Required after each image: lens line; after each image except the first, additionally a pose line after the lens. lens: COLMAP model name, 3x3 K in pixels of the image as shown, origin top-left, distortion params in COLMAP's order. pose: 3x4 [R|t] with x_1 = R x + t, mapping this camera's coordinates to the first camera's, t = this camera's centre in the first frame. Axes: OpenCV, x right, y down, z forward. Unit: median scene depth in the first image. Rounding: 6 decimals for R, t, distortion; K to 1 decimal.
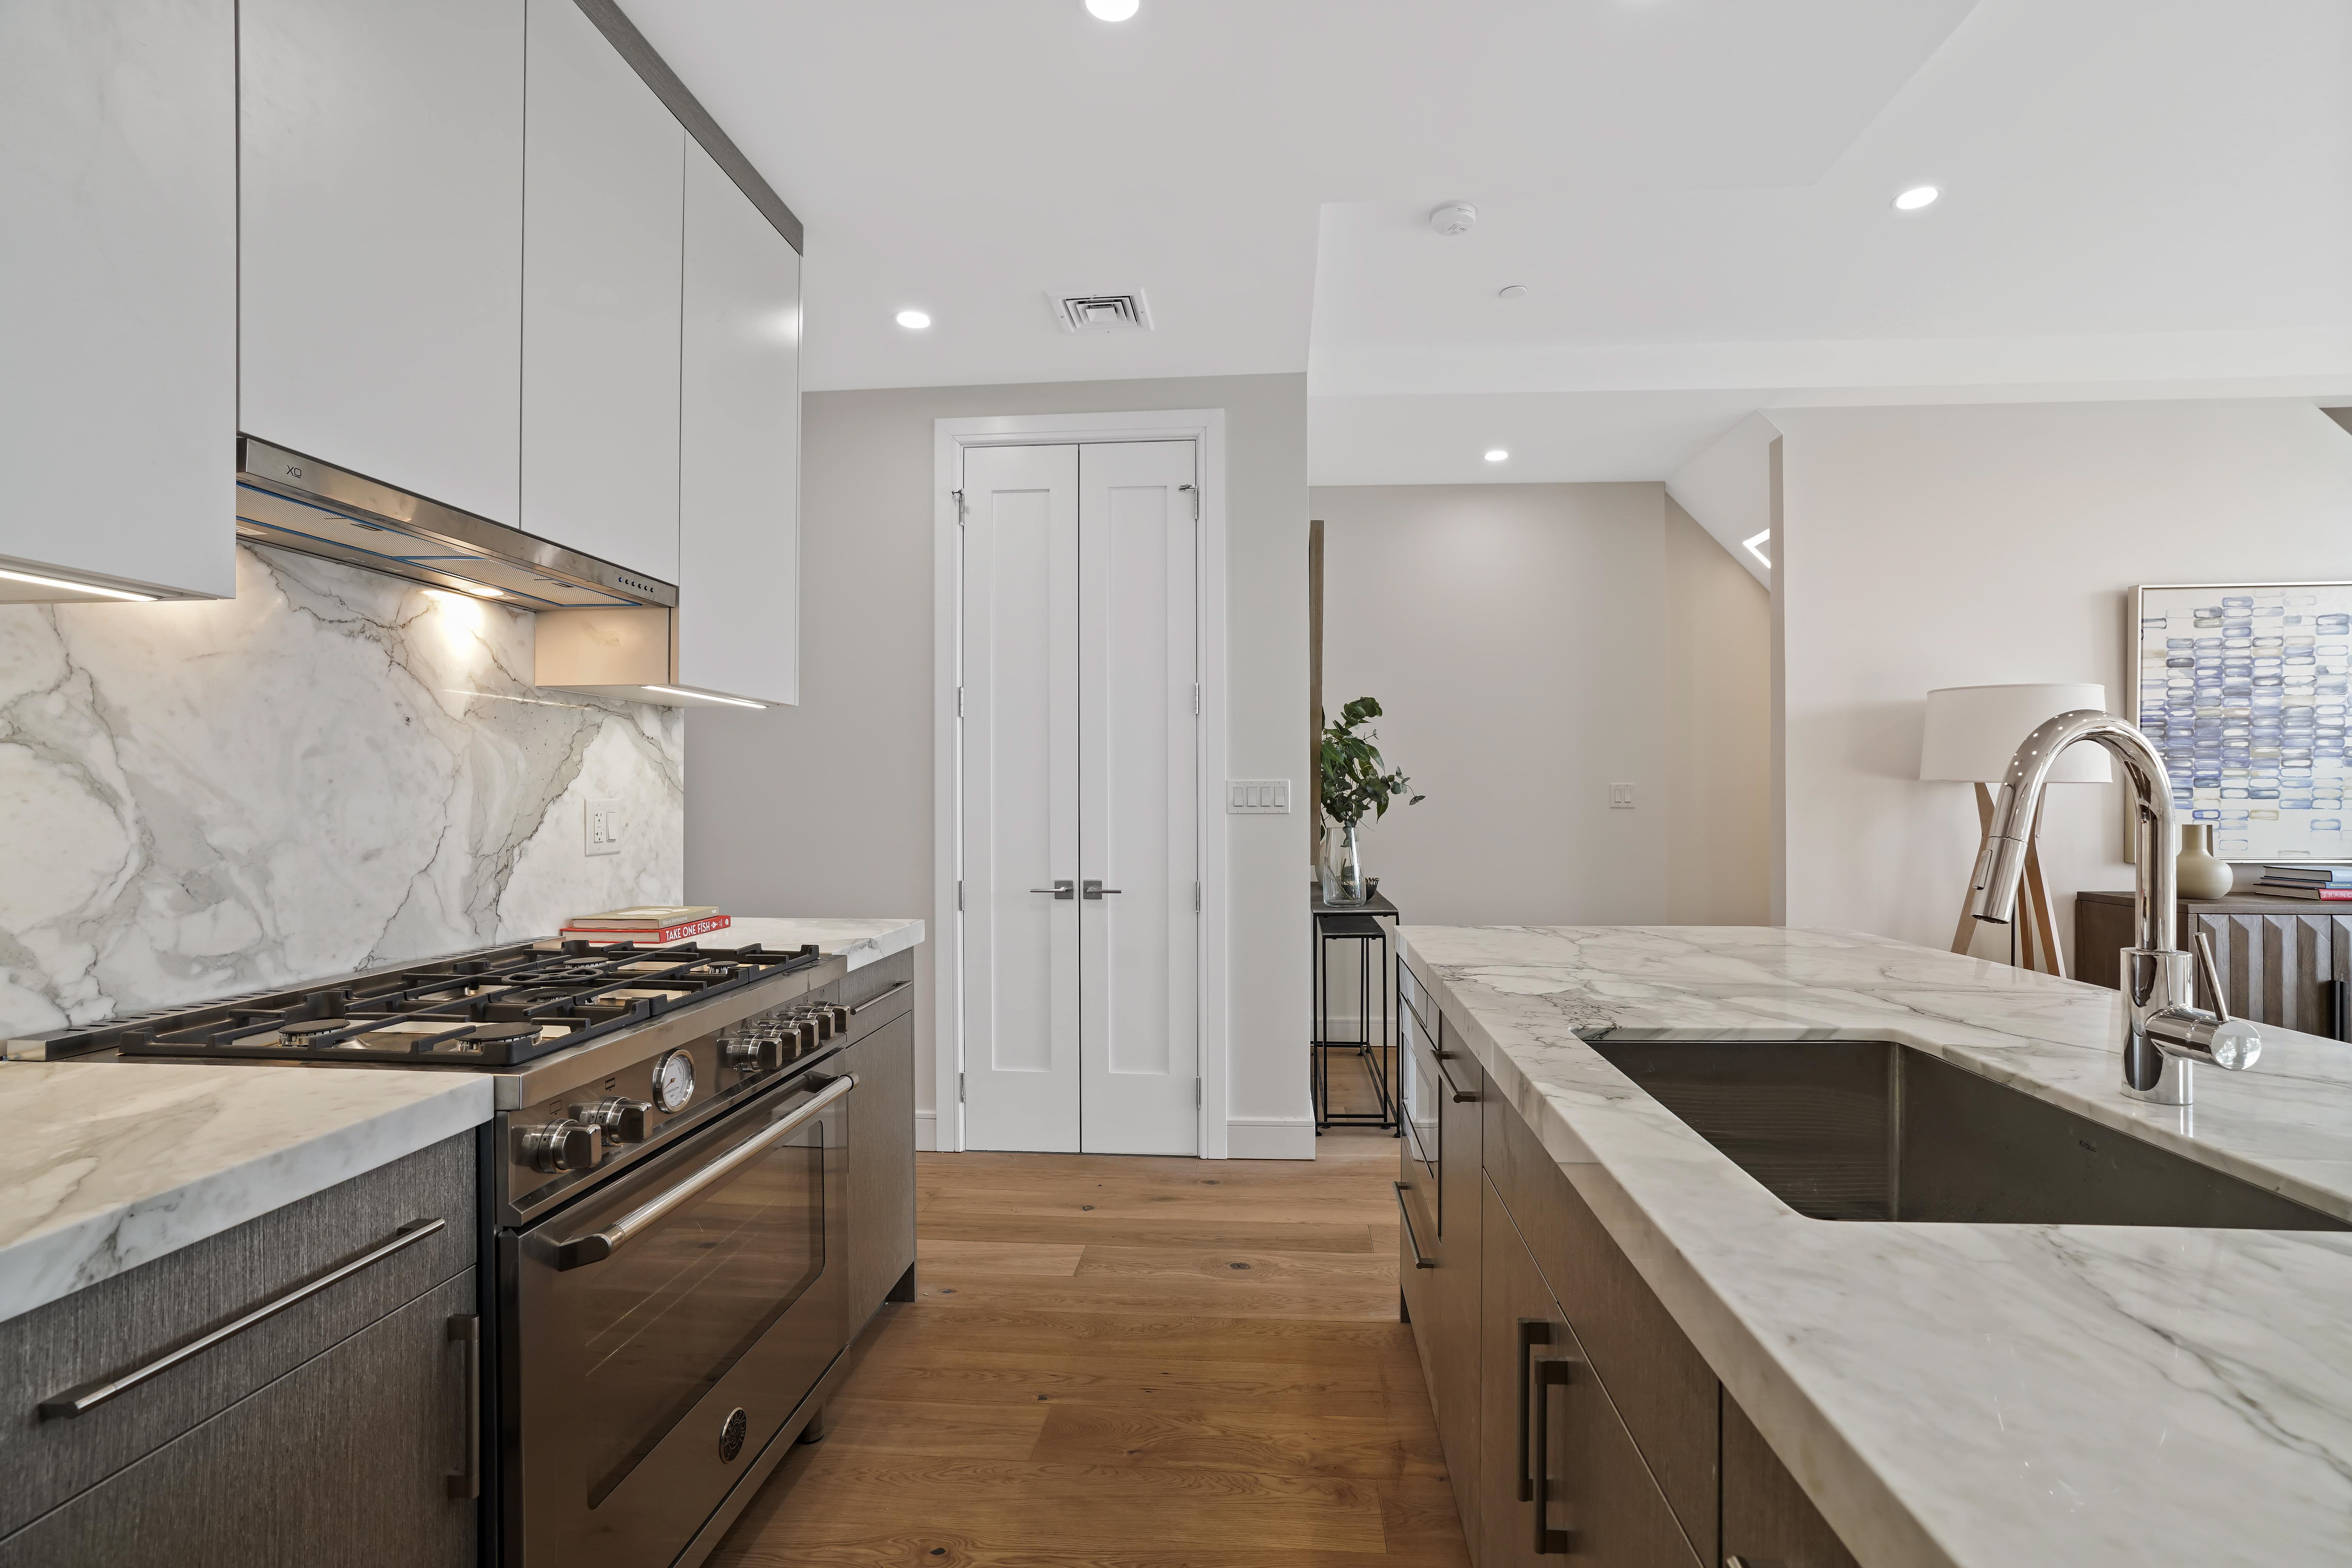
lens RADIAL K [[1092.3, 0, 1180.3], [0, 1092.3, 789.7], [0, 0, 1]] dist [-0.051981, 0.028137]
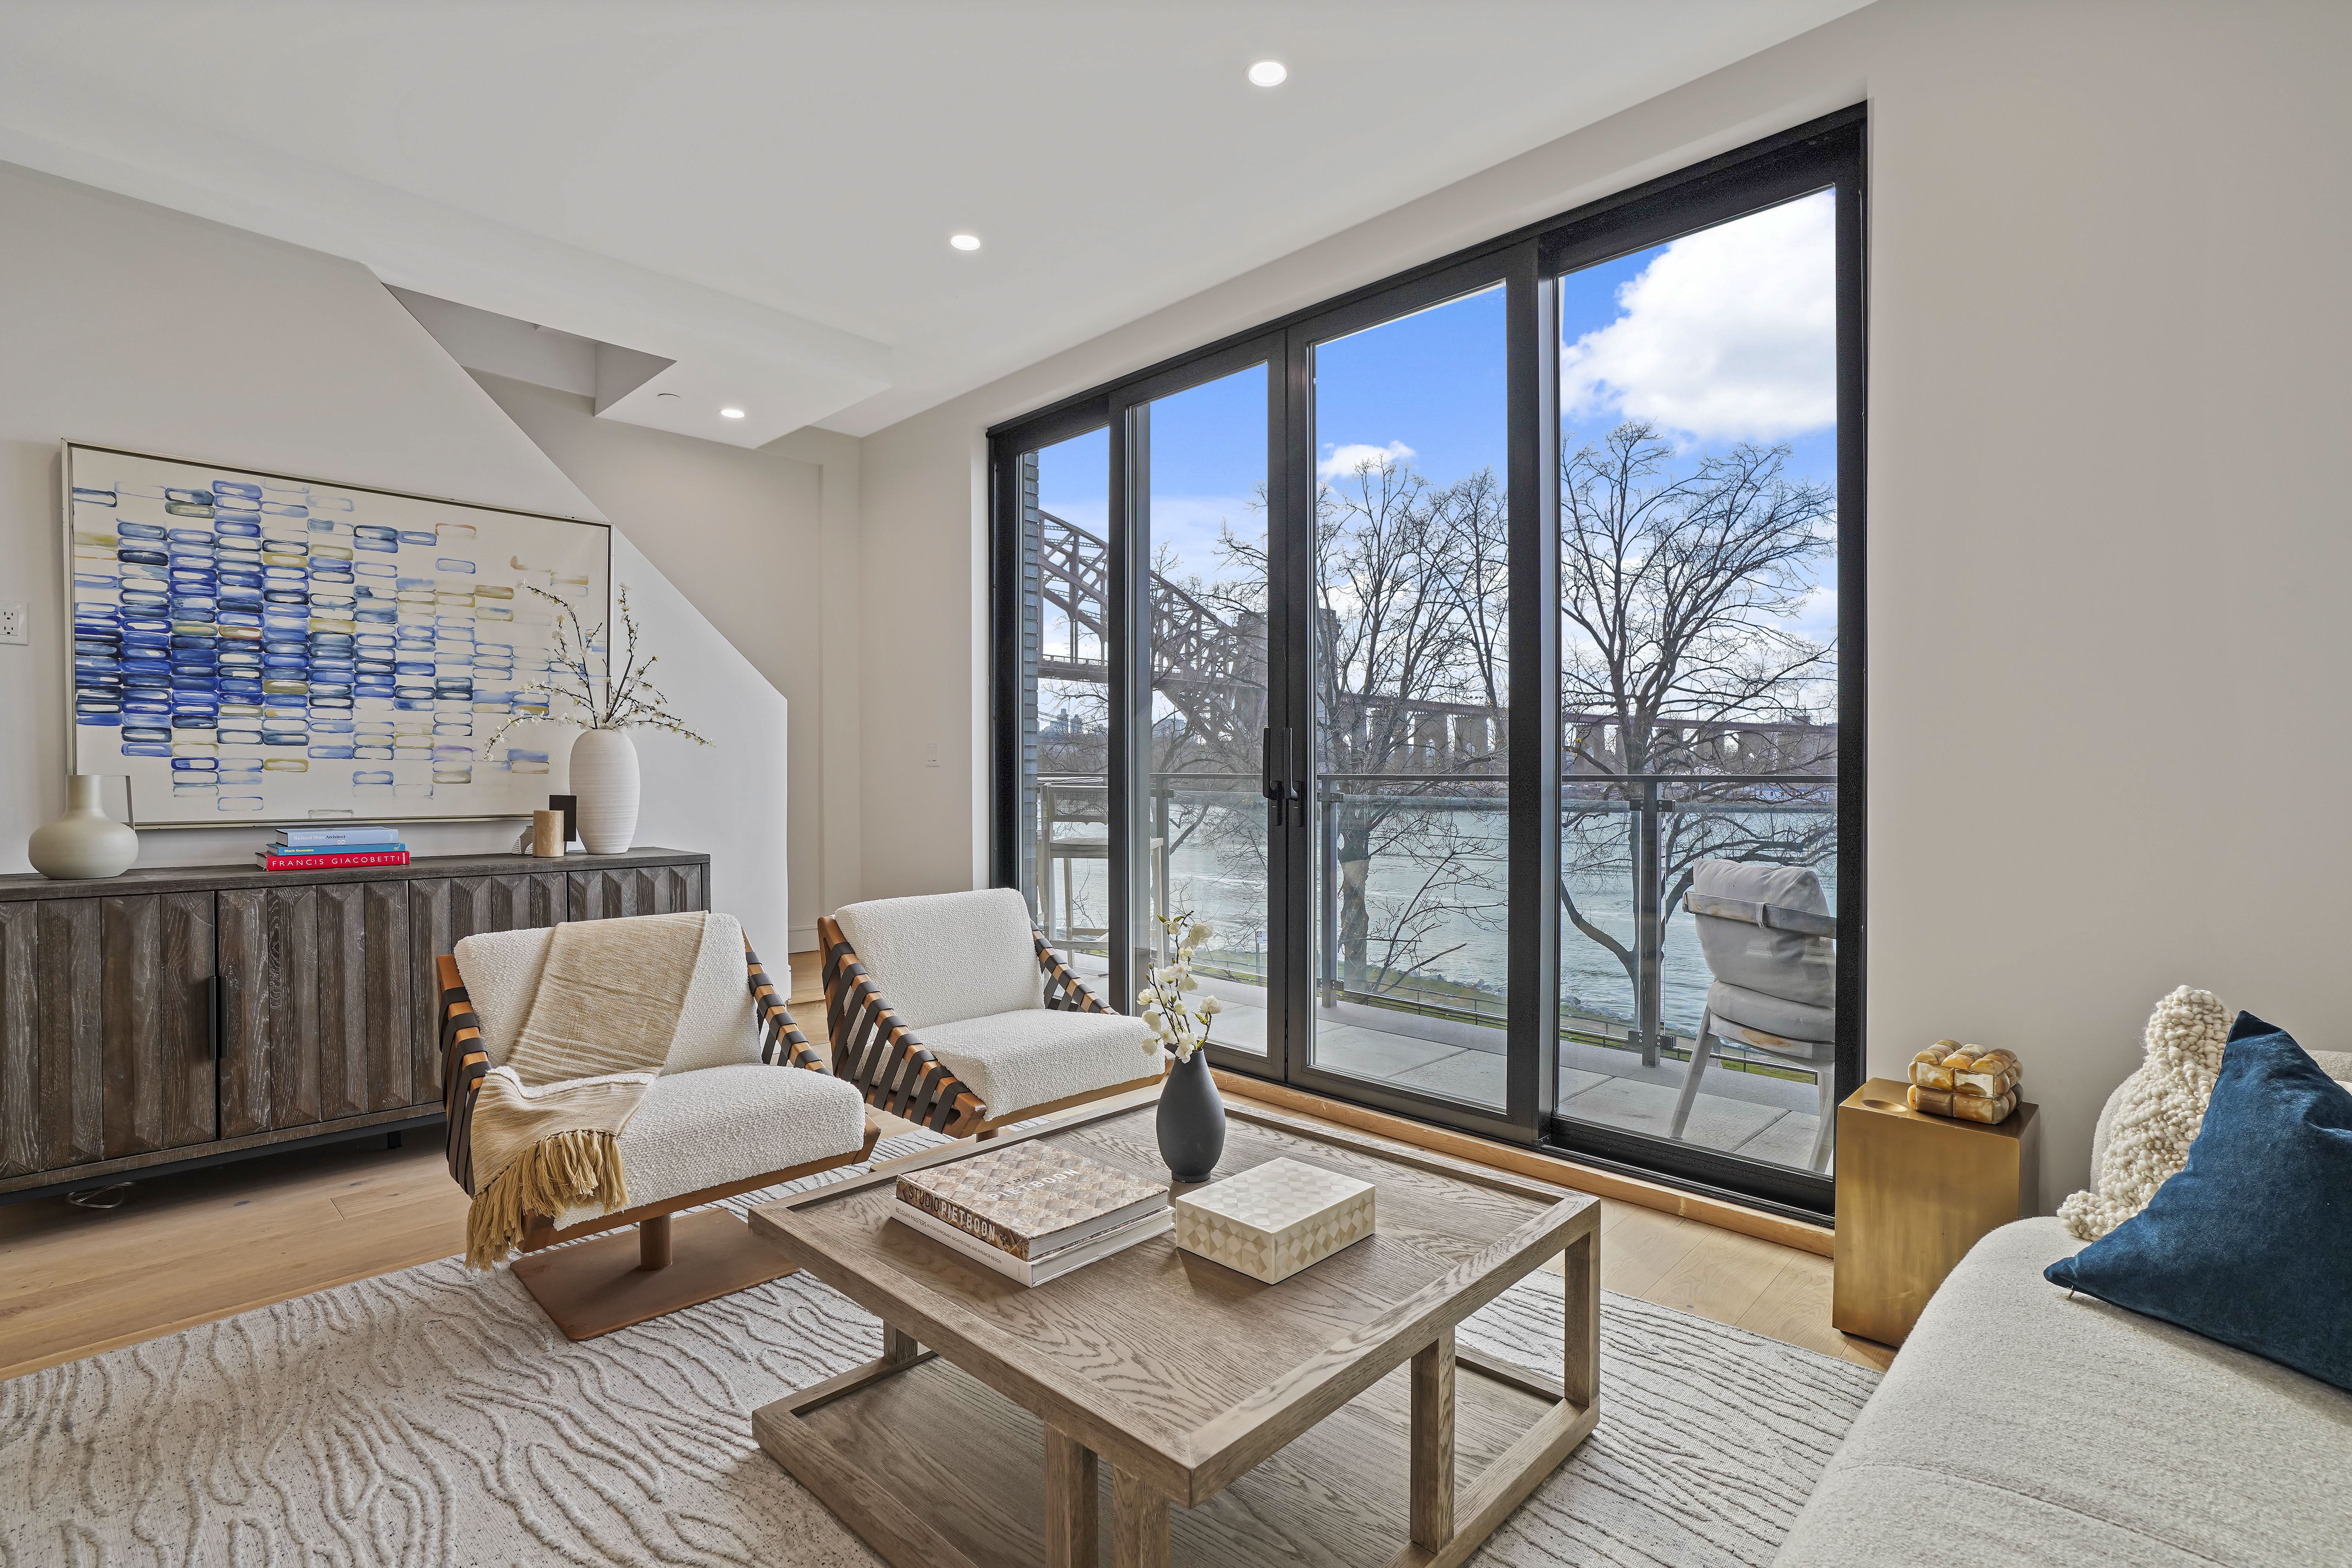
lens RADIAL K [[1108.1, 0, 1222.7], [0, 1108.1, 779.7], [0, 0, 1]] dist [-0.038434, 0.017951]
pose [[0.619601, 0.002714, 0.784912, 0.836803], [-0.012889, 0.999894, 0.006717, 0.020261], [-0.784811, -0.014279, 0.619571, -0.053655]]
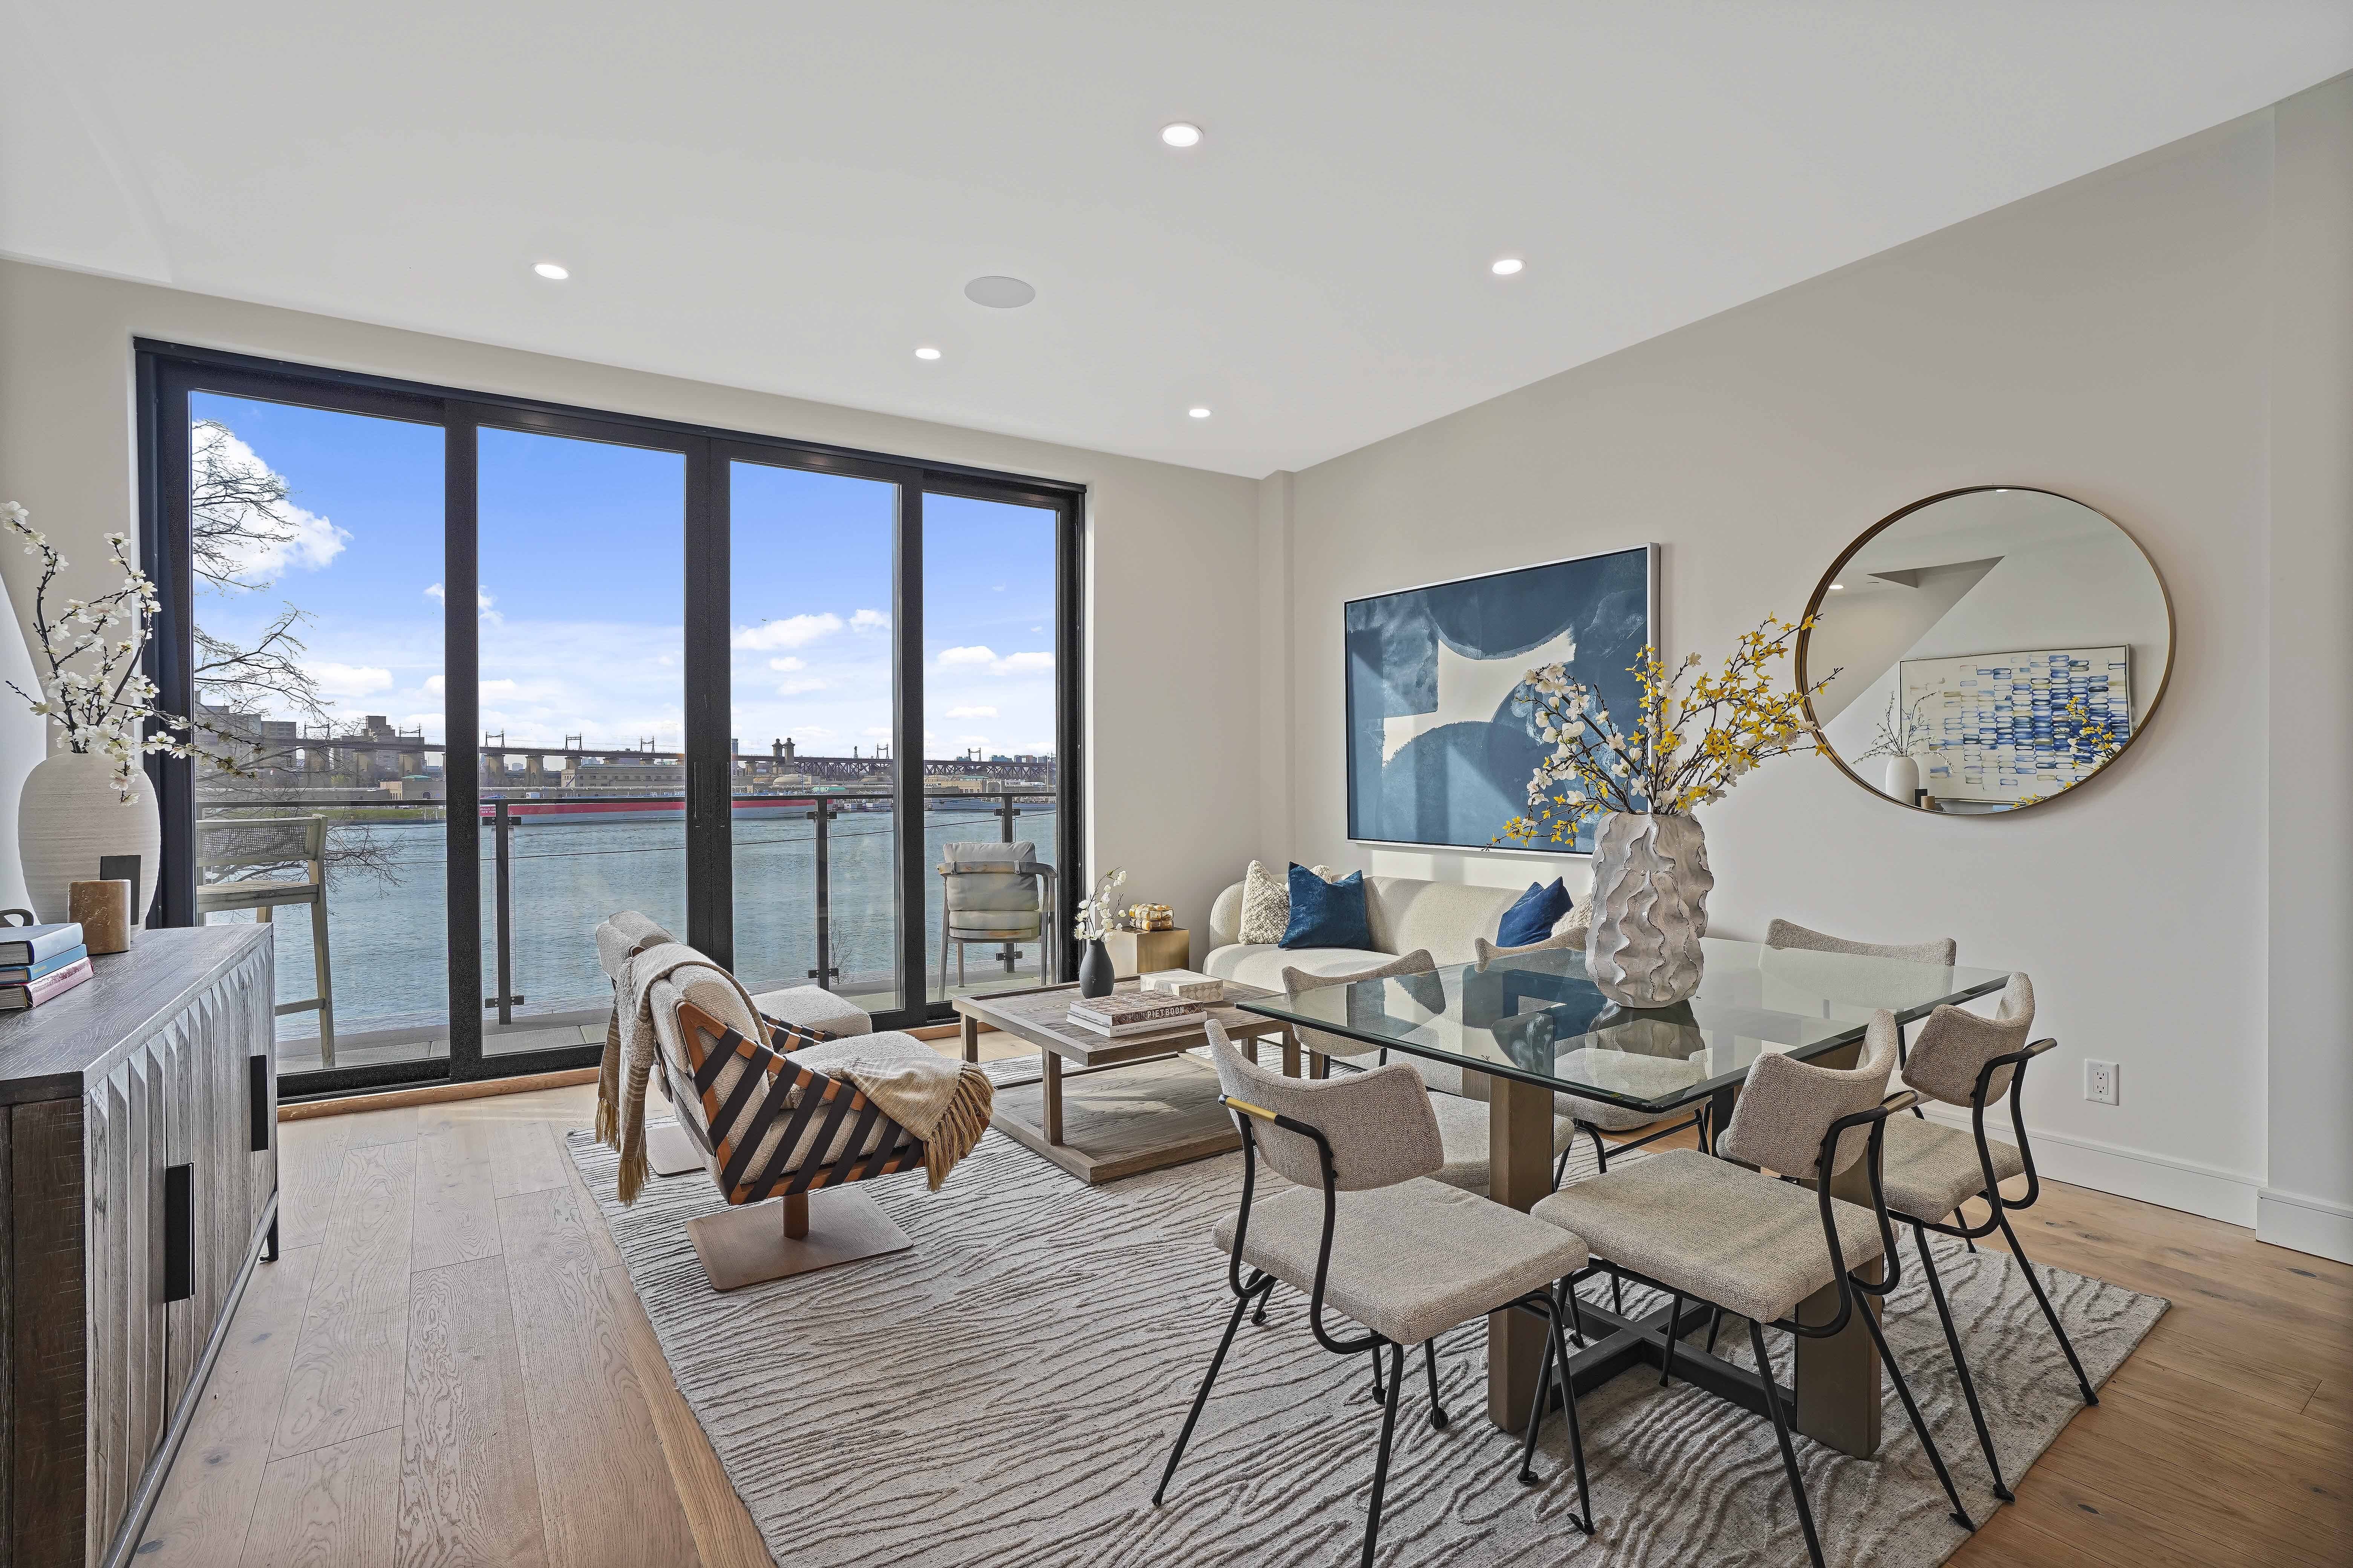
lens RADIAL K [[1092.8, 0, 1180.8], [0, 1092.8, 789.7], [0, 0, 1]] dist [-0.051981, 0.028137]
pose [[-0.633070, 0.001068, 0.774094, 0.398011], [0.001516, 0.999999, -0.000139, 0.011868], [-0.774093, 0.001086, -0.633071, 0.866505]]
